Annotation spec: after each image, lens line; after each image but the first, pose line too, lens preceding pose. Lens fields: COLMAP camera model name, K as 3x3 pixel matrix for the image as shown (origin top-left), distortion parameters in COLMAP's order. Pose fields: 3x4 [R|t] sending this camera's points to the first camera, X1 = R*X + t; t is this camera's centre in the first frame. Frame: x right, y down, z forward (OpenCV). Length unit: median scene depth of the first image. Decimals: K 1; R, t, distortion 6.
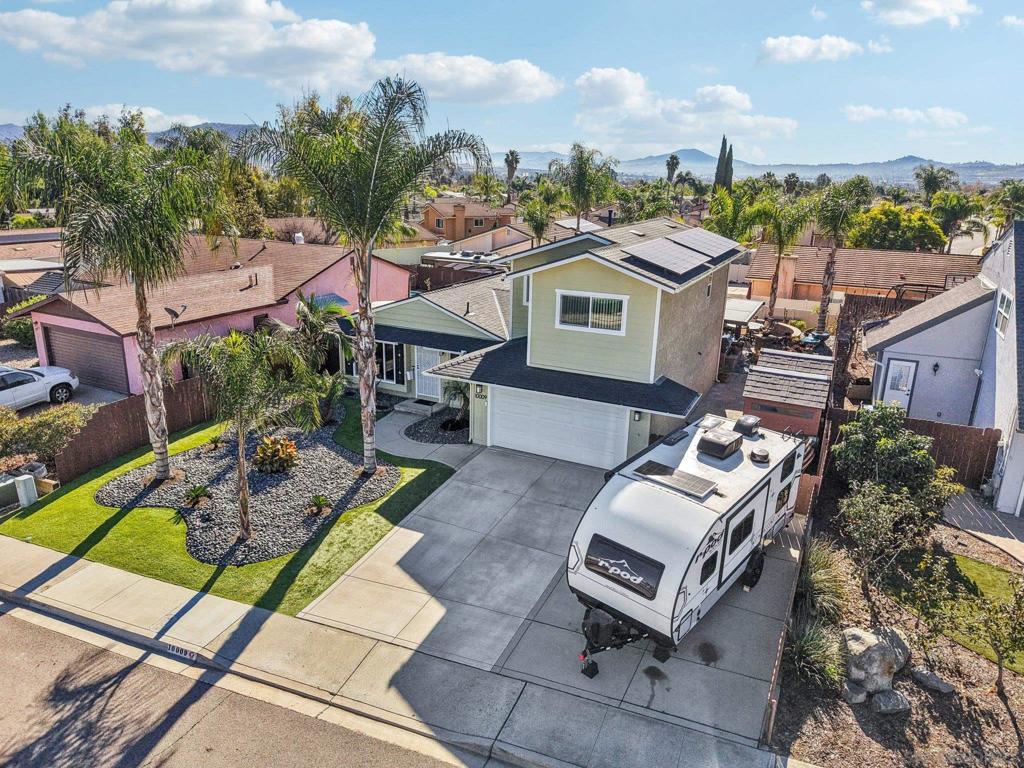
lens RADIAL K [[698.9, 0, 508.4], [0, 698.9, 383.1], [0, 0, 1]] dist [-0.004484, -0.003525]
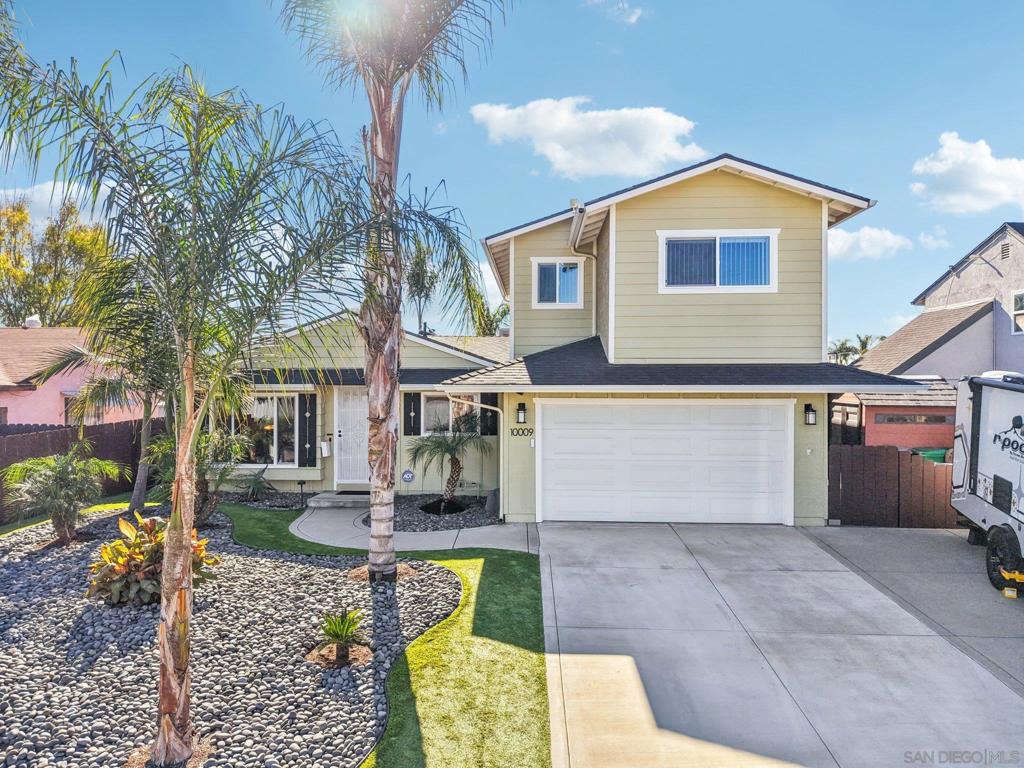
lens RADIAL K [[698.9, 0, 508.4], [0, 698.9, 383.1], [0, 0, 1]] dist [-0.004484, -0.003525]
pose [[0.913192, -0.020959, 0.406991, -0.366455], [0.134547, 0.958184, -0.252549, 0.160752], [-0.384679, 0.285385, 0.877826, 0.631639]]
